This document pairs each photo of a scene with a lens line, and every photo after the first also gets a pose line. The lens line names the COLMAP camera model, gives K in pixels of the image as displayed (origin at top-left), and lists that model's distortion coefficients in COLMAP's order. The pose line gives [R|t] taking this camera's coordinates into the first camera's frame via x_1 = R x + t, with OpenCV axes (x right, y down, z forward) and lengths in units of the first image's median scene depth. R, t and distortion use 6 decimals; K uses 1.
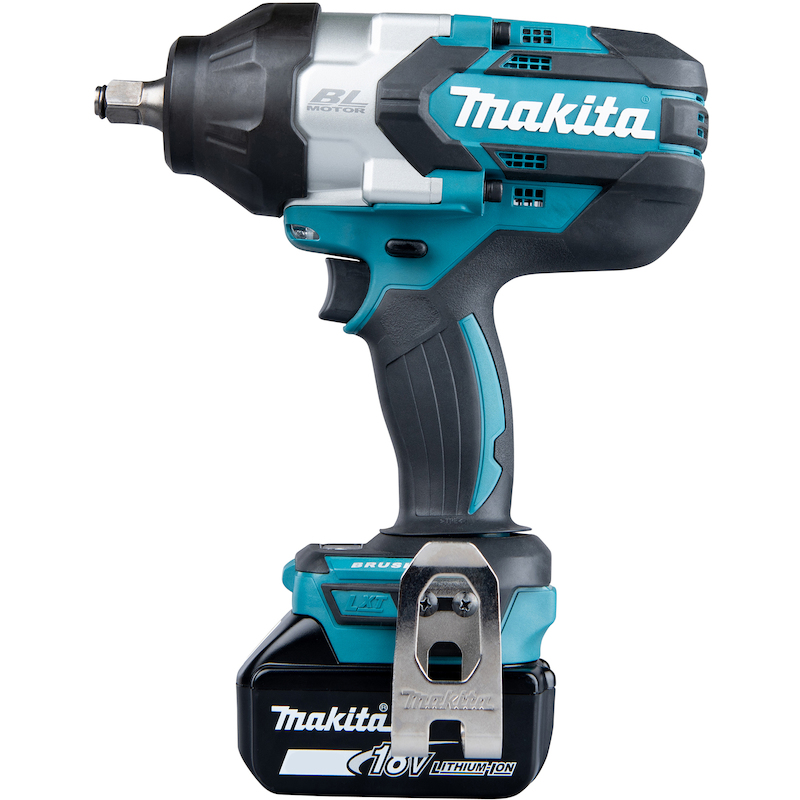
lens RADIAL K [[2590.0, 0, 400.0], [0, 2590.0, 400.0], [0, 0, 1]] dist [0.066916, -0.292126]
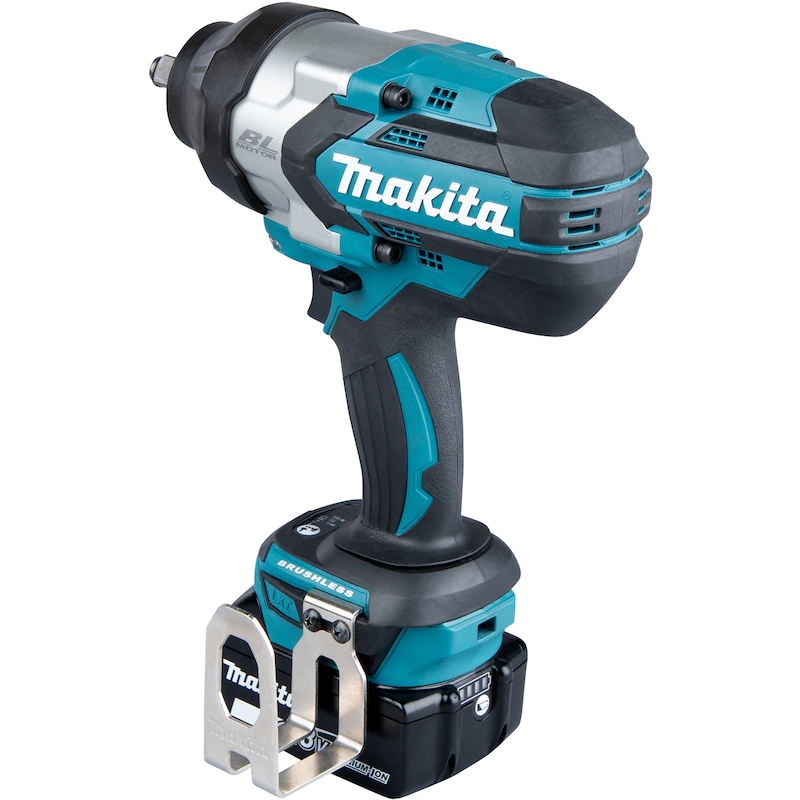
lens RADIAL K [[2590.0, 0, 400.0], [0, 2590.0, 400.0], [0, 0, 1]] dist [0.066916, -0.292126]
pose [[0.756057, 0.238698, -0.609426, 0.659244], [-0.004742, 0.933098, 0.359590, -0.386071], [0.654488, -0.268981, 0.706608, 0.291865]]
